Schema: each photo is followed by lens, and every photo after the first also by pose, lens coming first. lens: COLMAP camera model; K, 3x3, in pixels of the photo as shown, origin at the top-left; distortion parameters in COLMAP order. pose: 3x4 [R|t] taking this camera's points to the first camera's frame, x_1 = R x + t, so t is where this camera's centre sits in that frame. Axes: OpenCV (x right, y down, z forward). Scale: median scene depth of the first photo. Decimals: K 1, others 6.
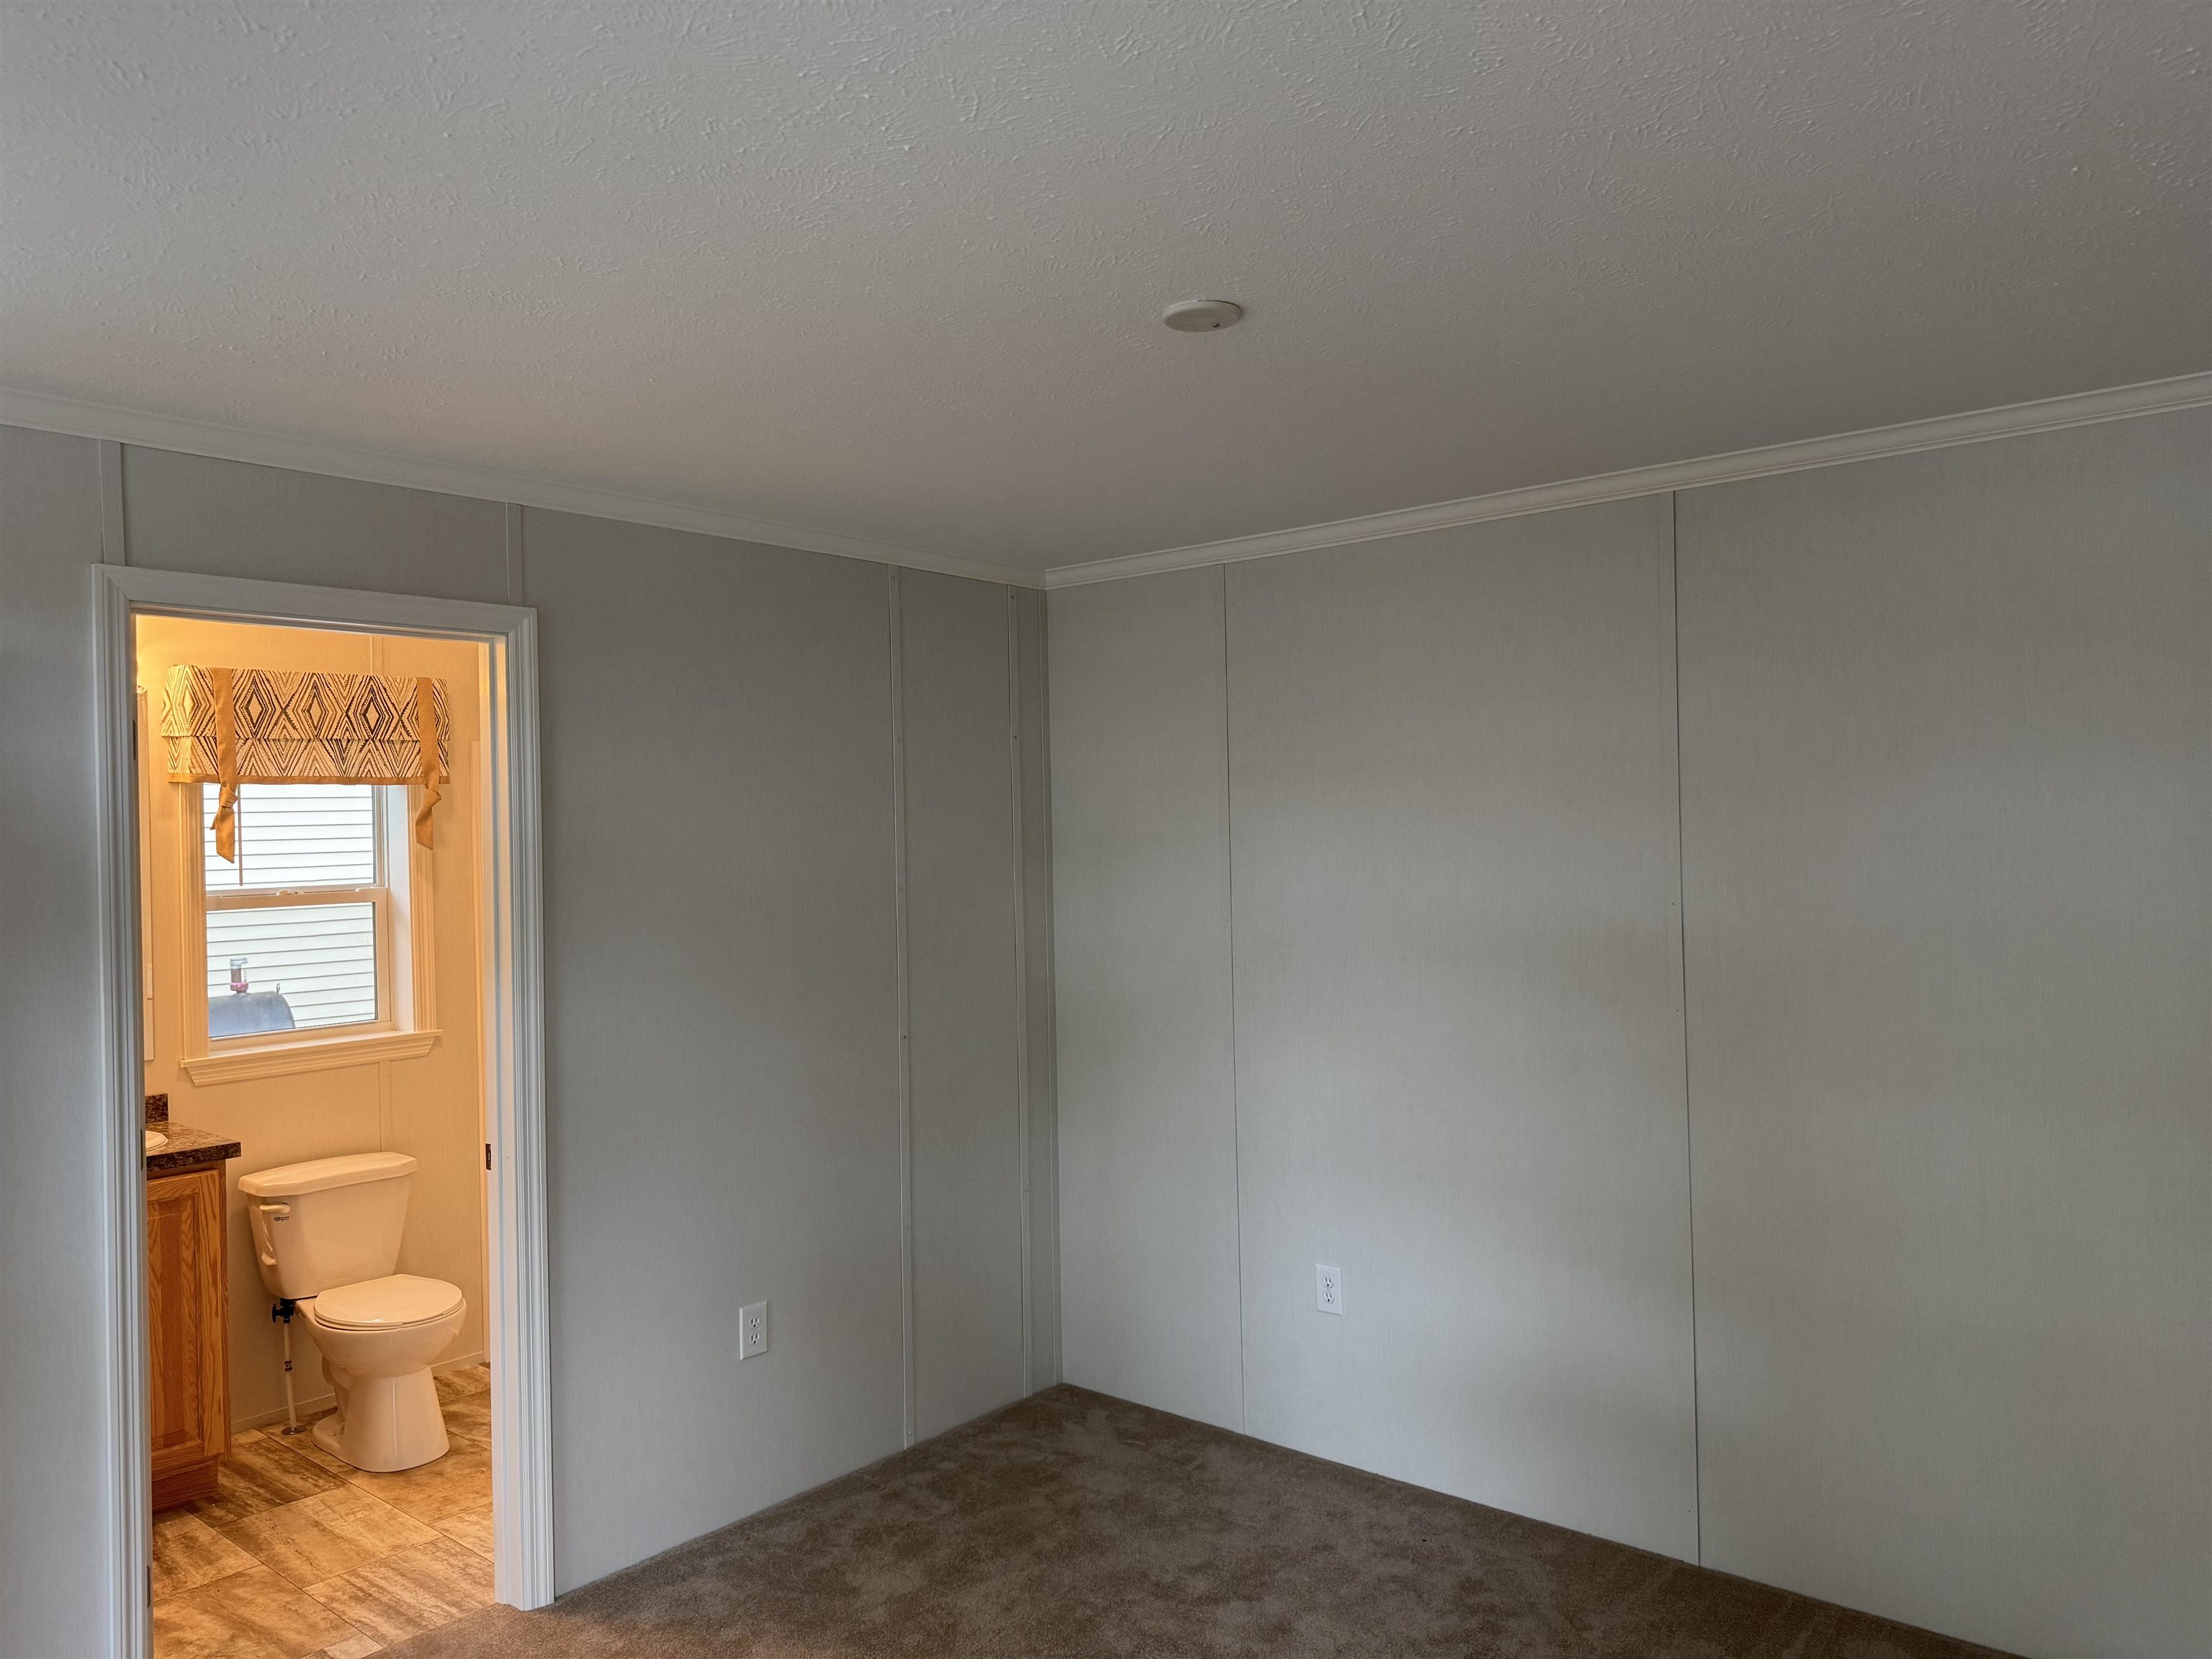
lens RADIAL K [[1529.9, 0, 1117.8], [0, 1529.9, 833.3], [0, 0, 1]] dist [0.006357, -0.019478]
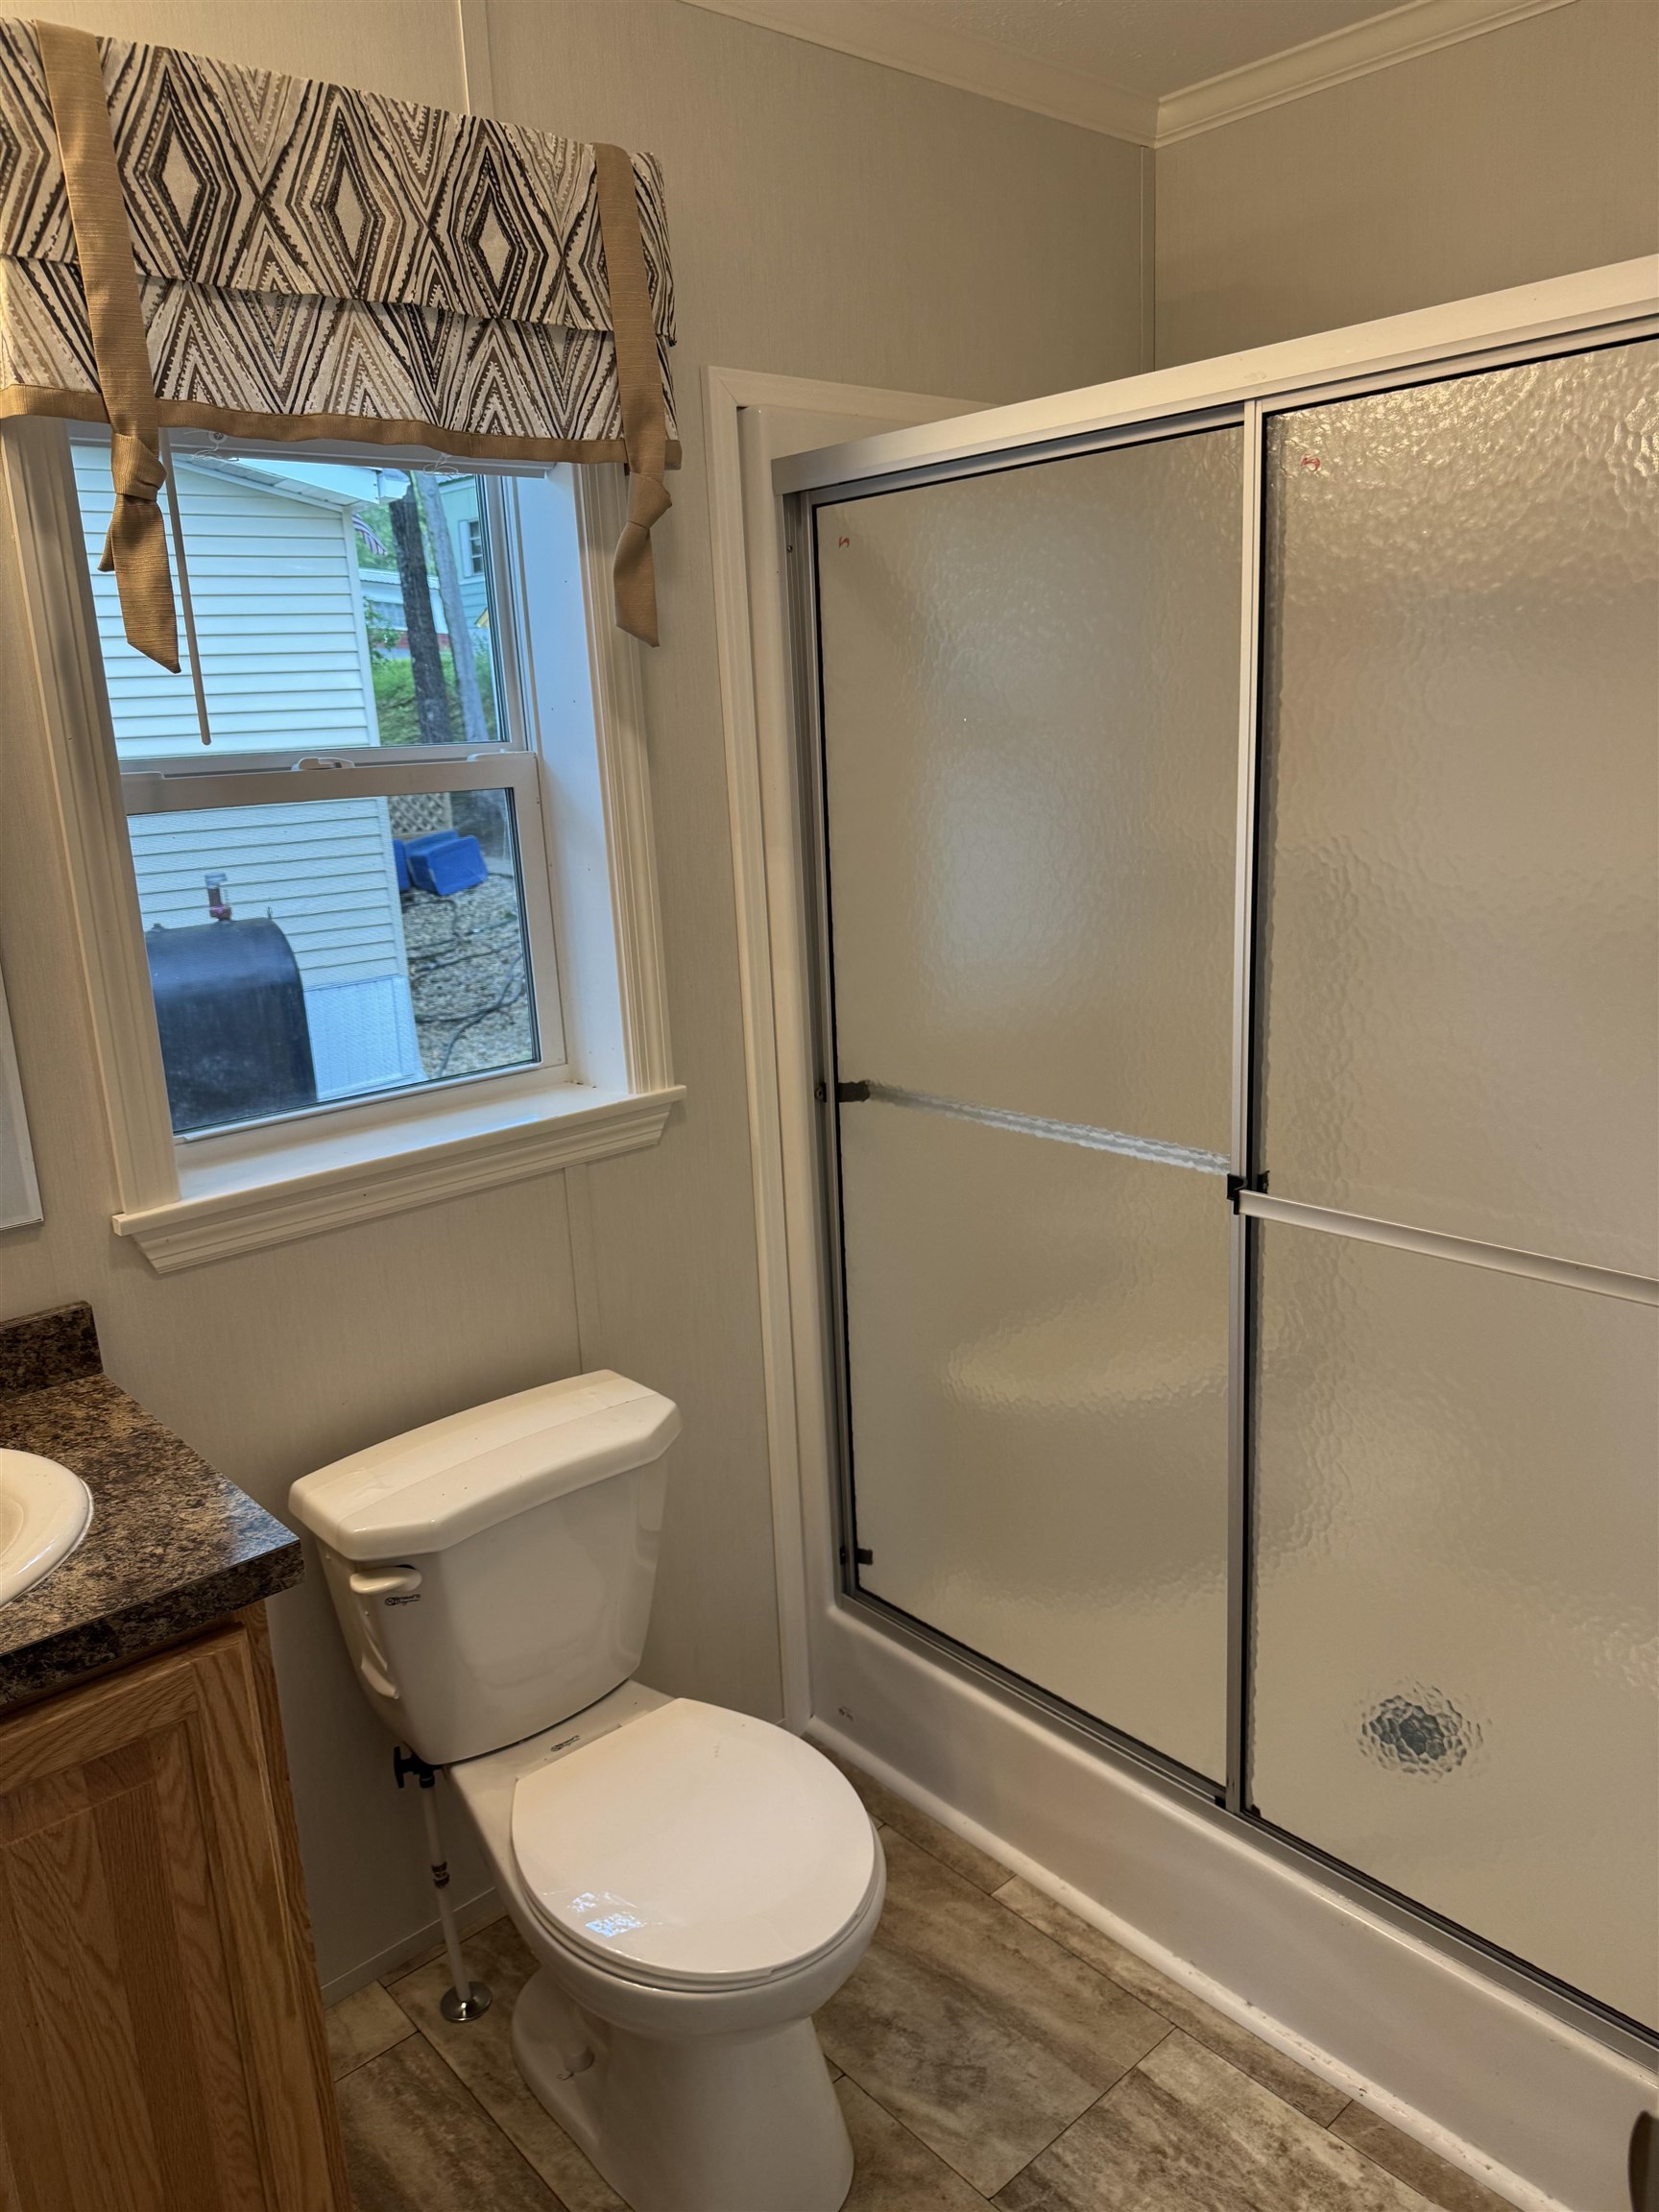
lens RADIAL K [[1570.3, 0, 840.7], [0, 1570.3, 1110.9], [0, 0, 1]] dist [0.007557, -0.010677]
pose [[0.989500, 0.013108, -0.143938, -0.378467], [0.022745, 0.969349, 0.244633, 0.032108], [0.142733, -0.245338, 0.958872, 0.657992]]
